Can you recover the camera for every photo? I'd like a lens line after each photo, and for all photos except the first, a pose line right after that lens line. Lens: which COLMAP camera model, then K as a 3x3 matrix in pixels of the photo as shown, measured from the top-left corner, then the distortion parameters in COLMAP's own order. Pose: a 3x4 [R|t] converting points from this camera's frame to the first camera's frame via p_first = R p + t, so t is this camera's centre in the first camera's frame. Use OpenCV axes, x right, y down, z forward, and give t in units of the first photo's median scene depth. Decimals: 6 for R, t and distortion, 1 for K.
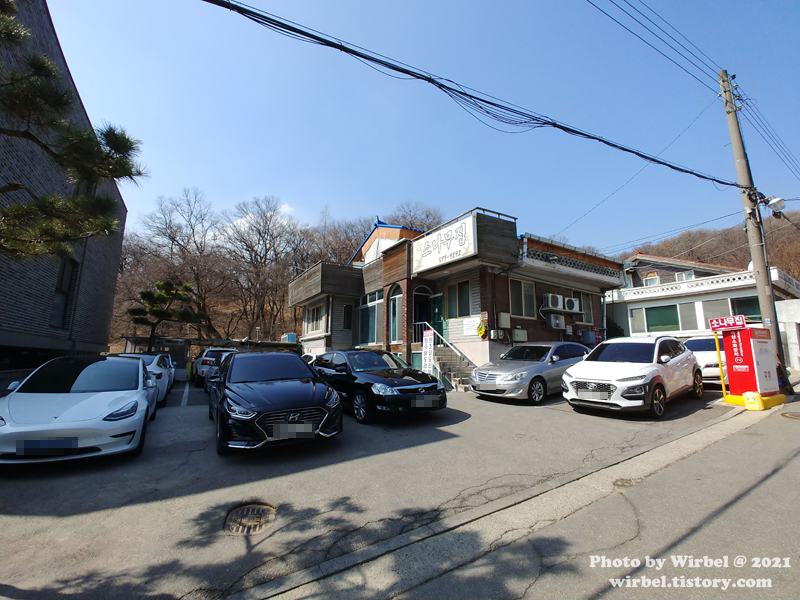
lens RADIAL K [[349.3, 0, 405.3], [0, 349.3, 300.6], [0, 0, 1]] dist [-0.019635, 0.000462]
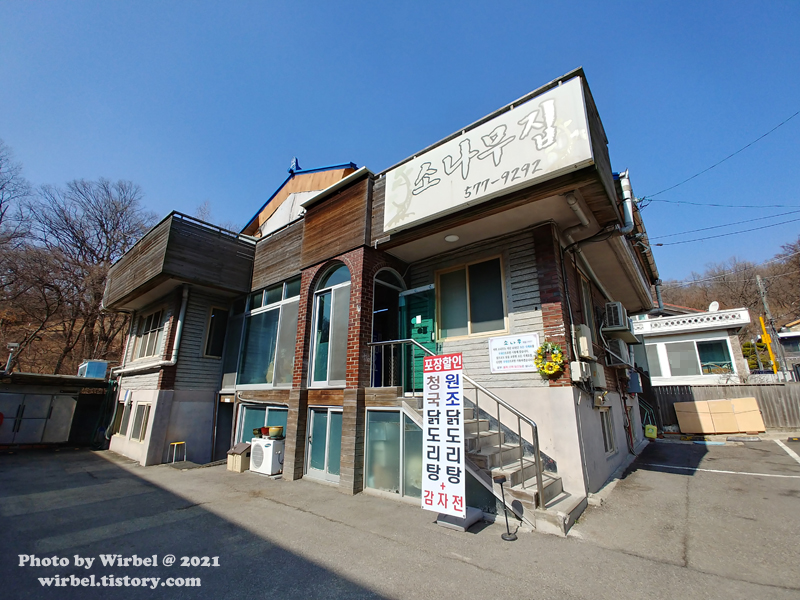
lens RADIAL K [[349.3, 0, 395.5], [0, 349.3, 299.8], [0, 0, 1]] dist [-0.019635, 0.000462]
pose [[0.952921, 0.093667, 0.288389, -0.073175], [-0.059164, 0.990248, -0.126131, 0.056132], [-0.297391, 0.103130, 0.949169, 0.474994]]
